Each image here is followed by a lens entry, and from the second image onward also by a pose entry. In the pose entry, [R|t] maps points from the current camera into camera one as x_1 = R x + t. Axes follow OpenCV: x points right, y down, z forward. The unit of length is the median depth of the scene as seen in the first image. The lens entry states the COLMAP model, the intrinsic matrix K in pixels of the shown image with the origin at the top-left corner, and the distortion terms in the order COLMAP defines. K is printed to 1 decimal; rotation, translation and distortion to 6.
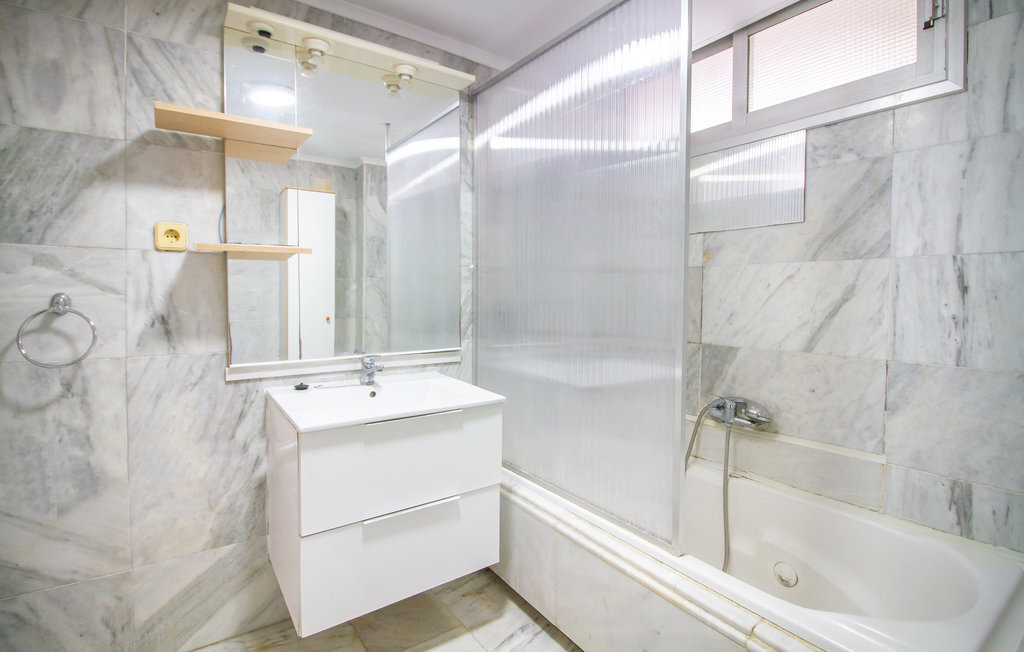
lens RADIAL K [[479.3, 0, 514.2], [0, 479.3, 291.8], [0, 0, 1]] dist [-0.000267, 0.000266]
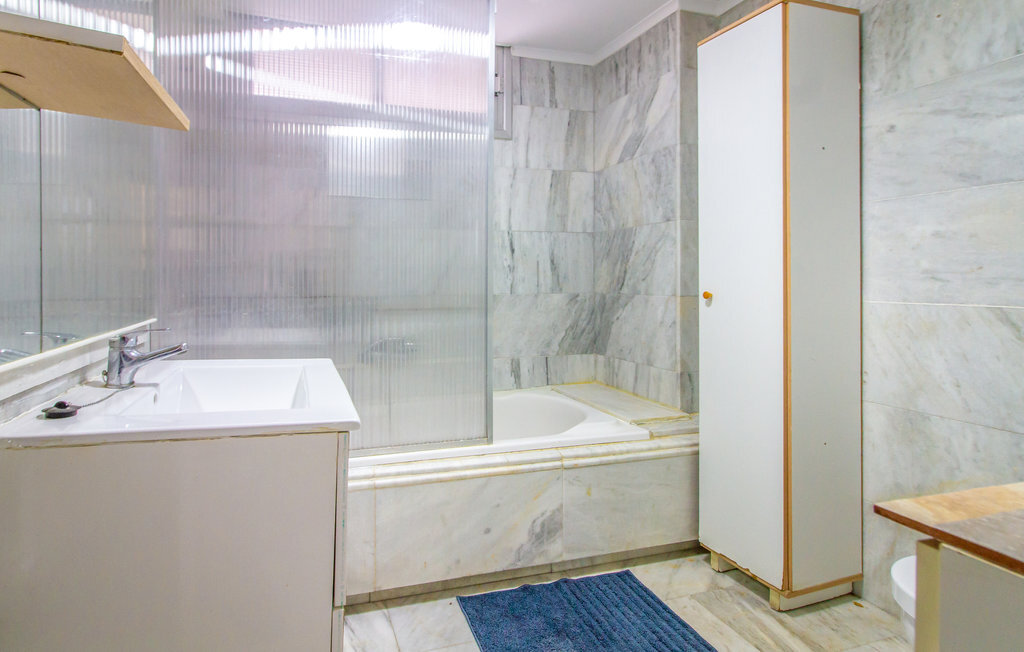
lens RADIAL K [[504.5, 0, 423.3], [0, 504.5, 277.6], [0, 0, 1]] dist [0.015641, 0.000229]
pose [[0.362772, 0.000638, 0.931878, -0.937882], [0.004074, 0.999989, -0.002270, 0.098061], [-0.931869, 0.004620, 0.362765, 0.633739]]
